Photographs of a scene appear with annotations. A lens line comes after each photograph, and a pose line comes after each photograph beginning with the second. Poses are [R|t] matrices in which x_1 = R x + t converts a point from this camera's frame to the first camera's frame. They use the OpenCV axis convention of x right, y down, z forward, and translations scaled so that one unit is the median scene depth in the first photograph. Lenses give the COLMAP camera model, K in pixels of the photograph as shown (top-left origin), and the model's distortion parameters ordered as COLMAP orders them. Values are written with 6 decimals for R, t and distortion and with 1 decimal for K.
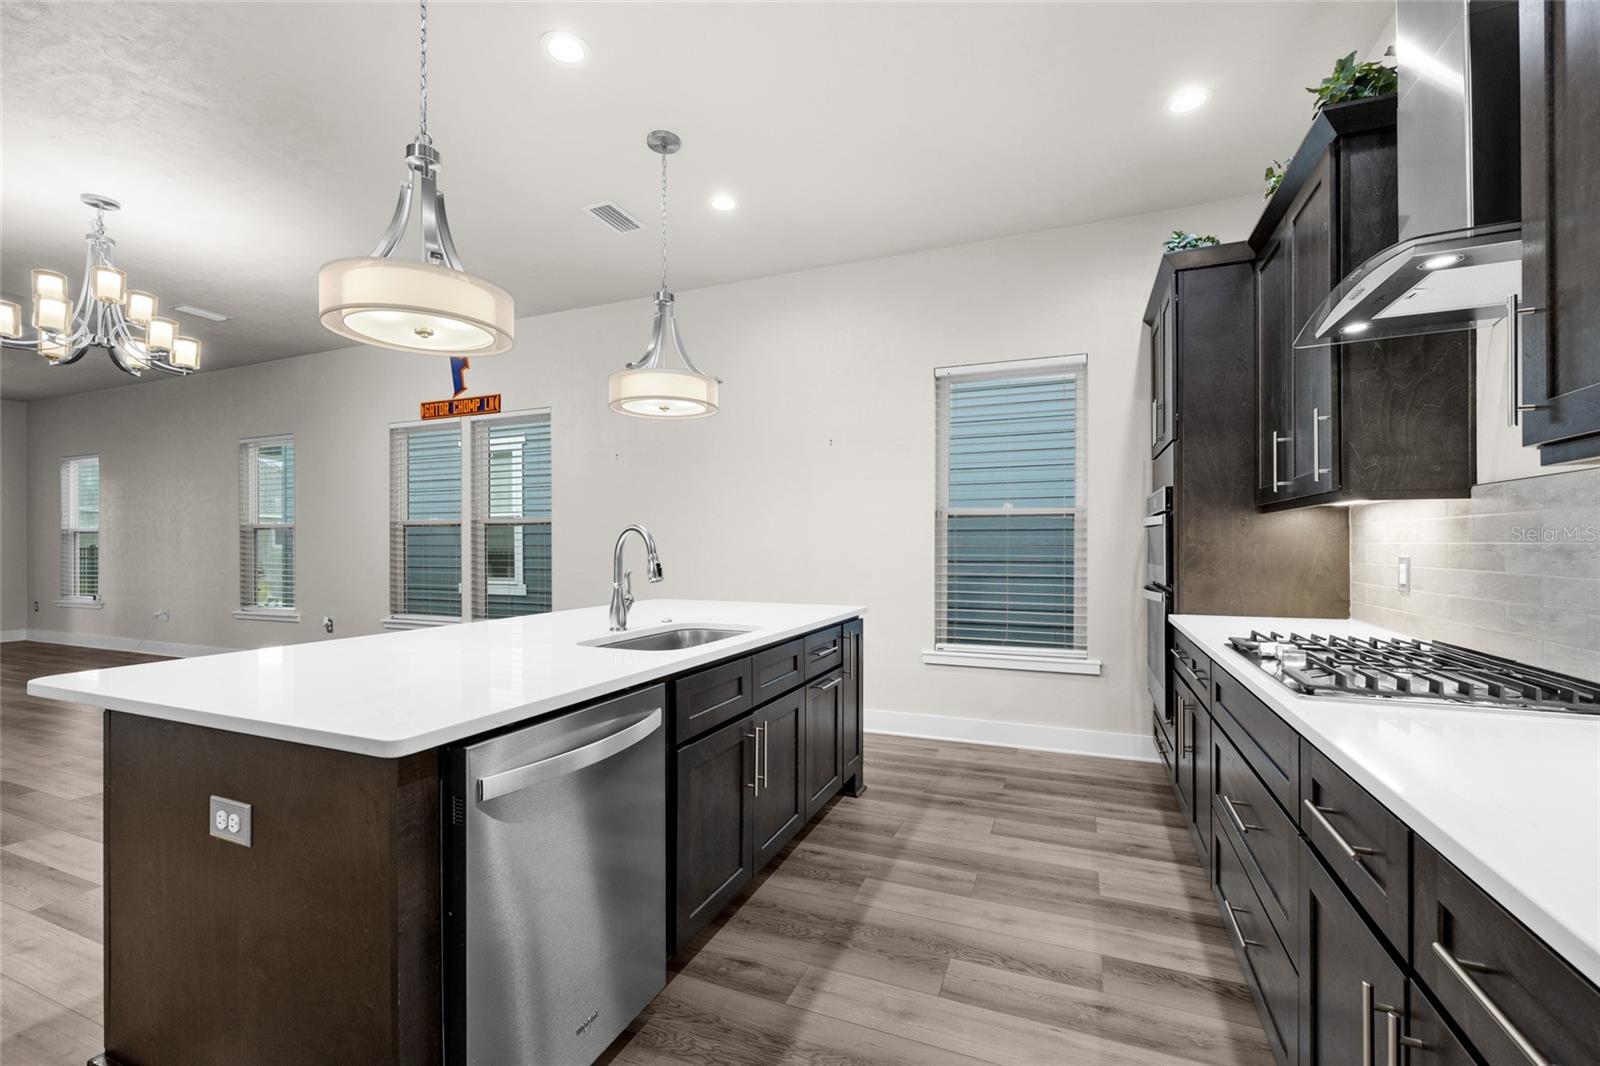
lens RADIAL K [[666.1, 0, 810.5], [0, 666.1, 554.7], [0, 0, 1]] dist [-0.004052, 0.000593]
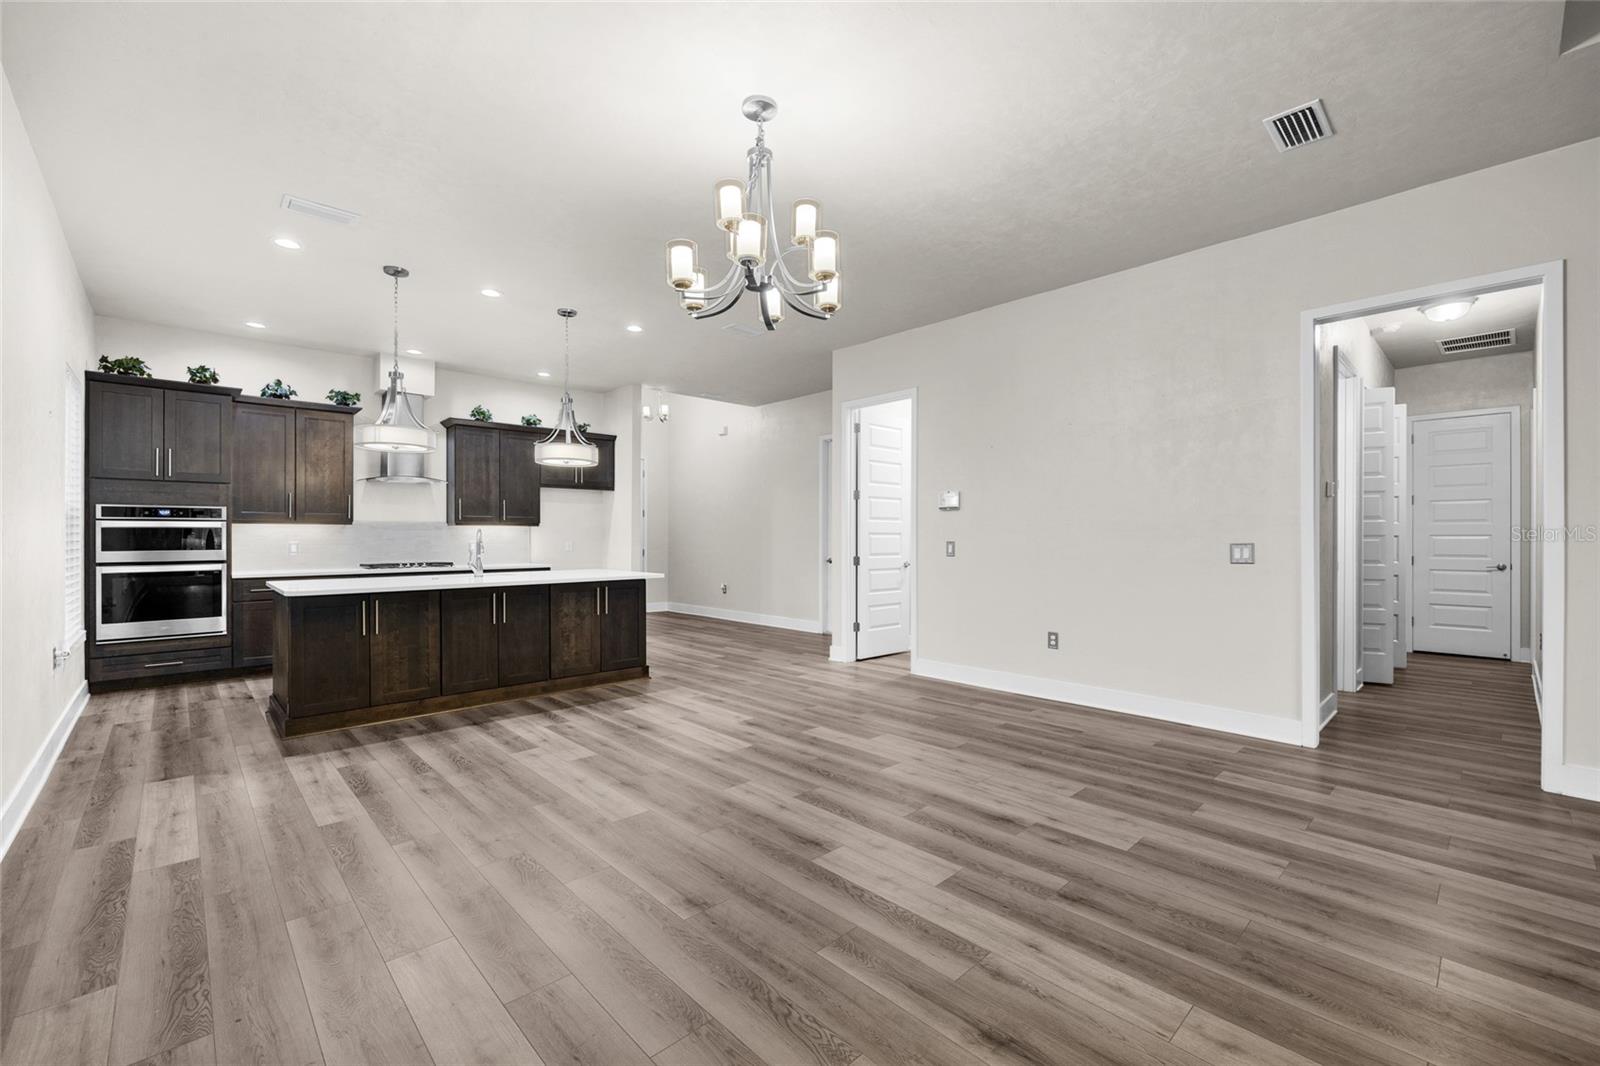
lens RADIAL K [[666.1, 0, 789.2], [0, 666.1, 536.3], [0, 0, 1]] dist [-0.004052, 0.000593]
pose [[-0.900889, 0.003572, 0.434036, -2.274131], [0.008652, 0.999915, 0.009727, -0.031935], [-0.433964, 0.012518, -0.900843, 2.665464]]
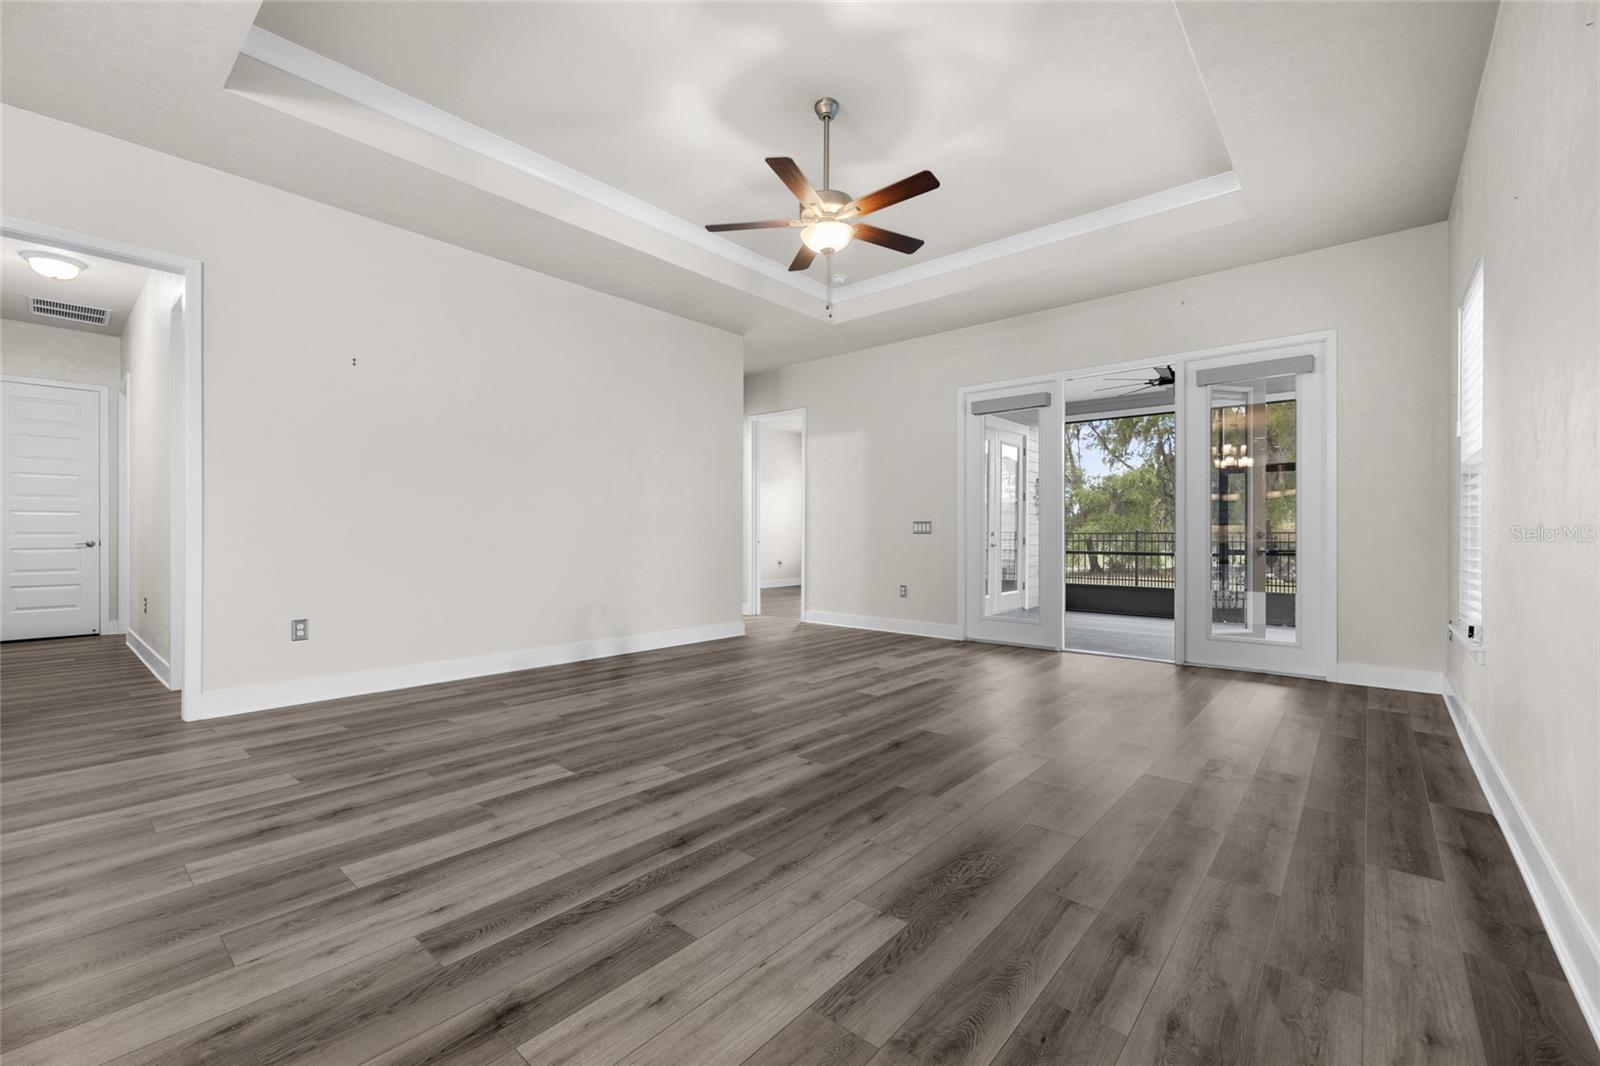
lens RADIAL K [[666.1, 0, 812.5], [0, 666.1, 534.7], [0, 0, 1]] dist [-0.004052, 0.000593]
pose [[-0.319431, 0.003185, -0.947604, -2.072879], [-0.014158, 0.999867, 0.008133, 0.047448], [0.947504, 0.016014, -0.319343, 2.647227]]
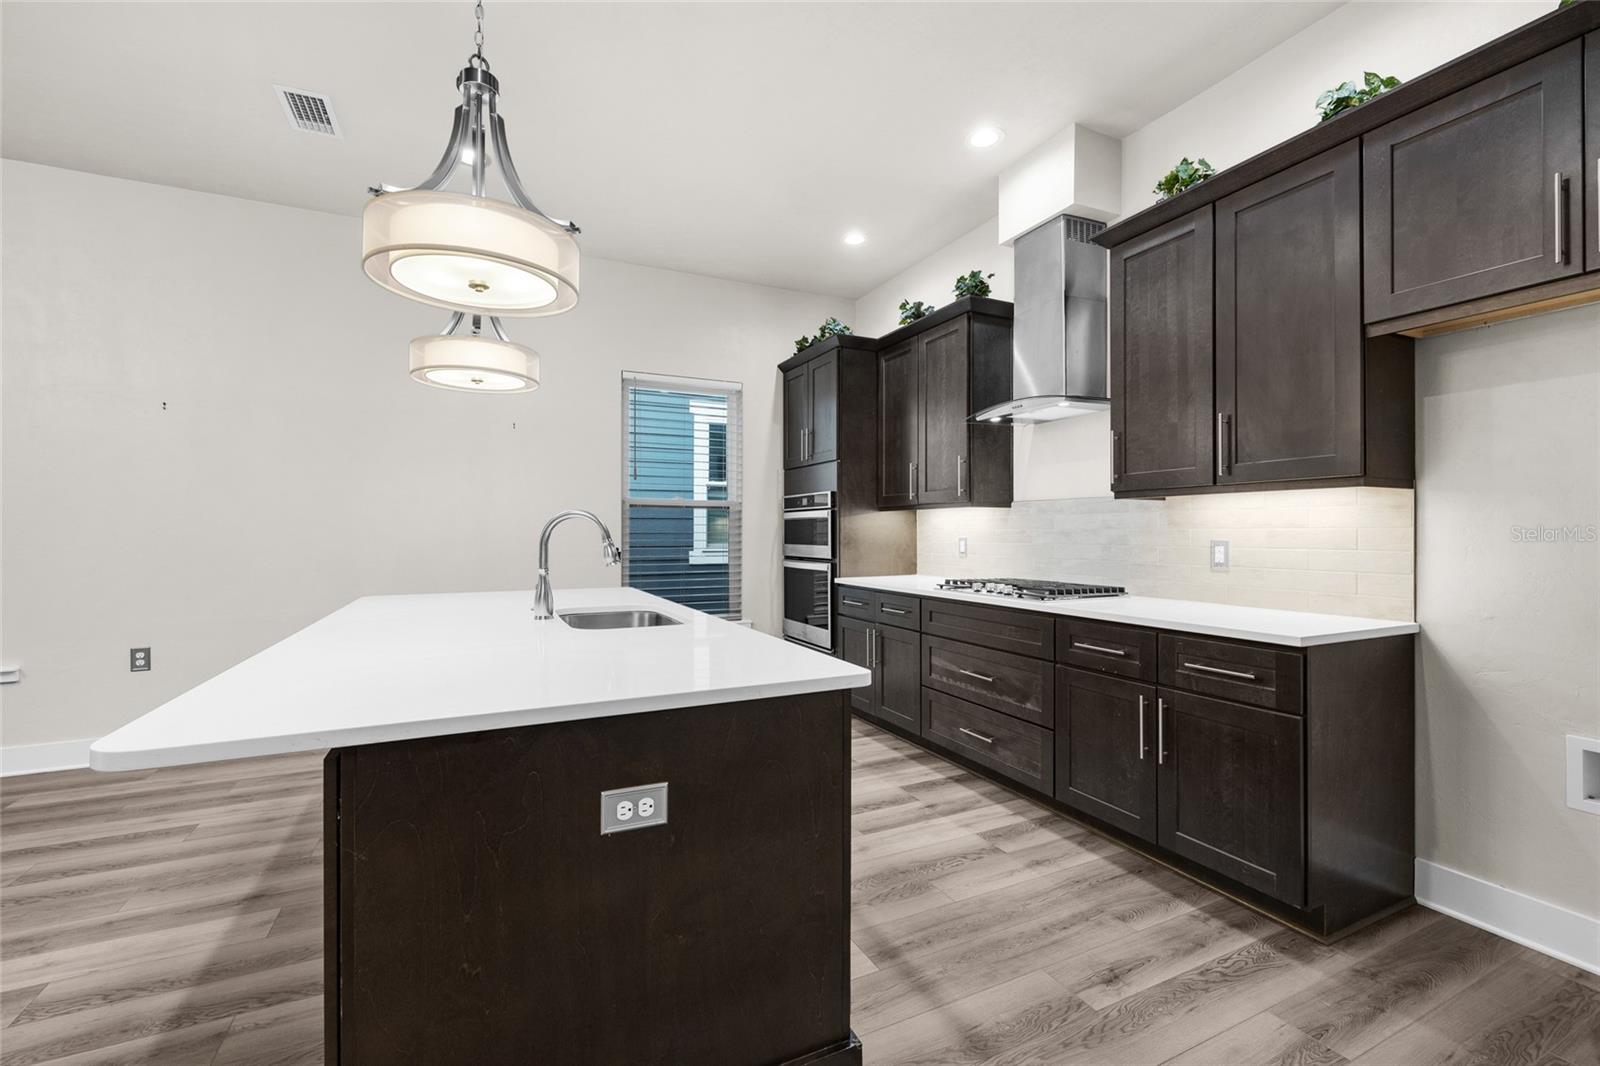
lens RADIAL K [[666.1, 0, 798.4], [0, 666.1, 544.4], [0, 0, 1]] dist [-0.004052, 0.000593]
pose [[0.673638, -0.013808, 0.738933, -0.800826], [0.011270, 0.999901, 0.008411, 0.001869], [-0.738976, 0.002662, 0.673727, 0.085868]]
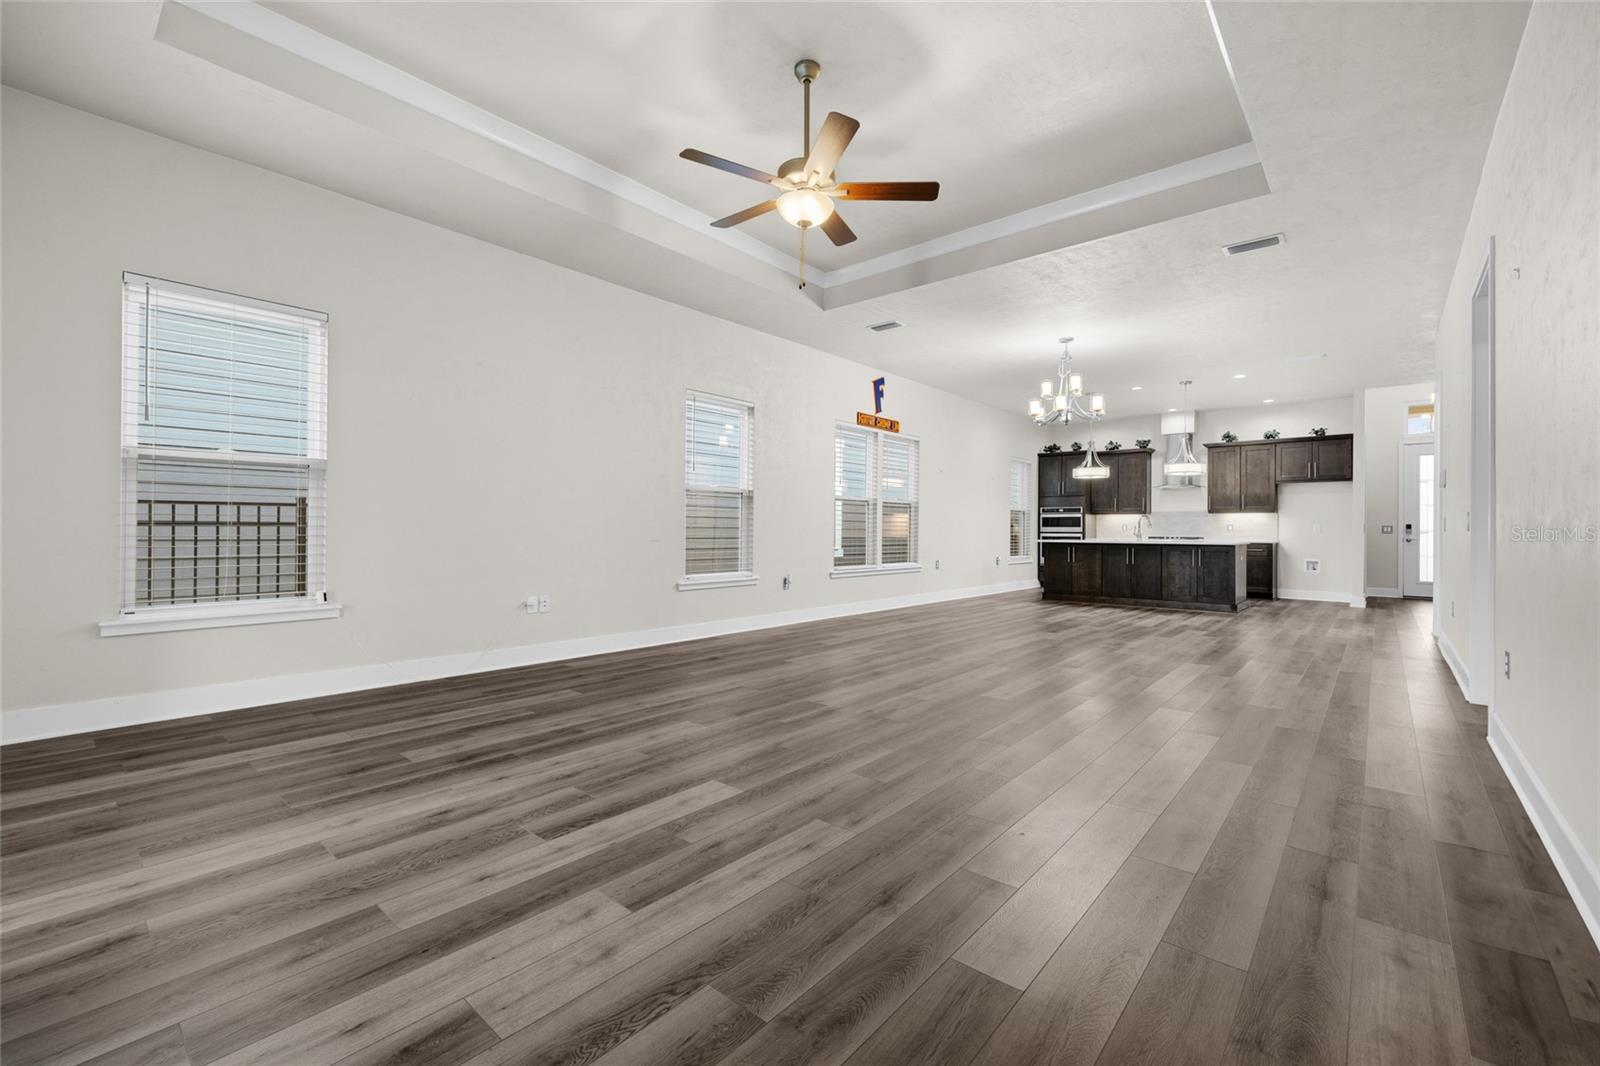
lens RADIAL K [[666.1, 0, 815.4], [0, 666.1, 526.3], [0, 0, 1]] dist [-0.004052, 0.000593]
pose [[0.317201, 0.010341, 0.948302, -4.985589], [0.006424, 0.999894, -0.013052, 0.072520], [-0.948337, 0.010232, 0.317101, 1.673100]]
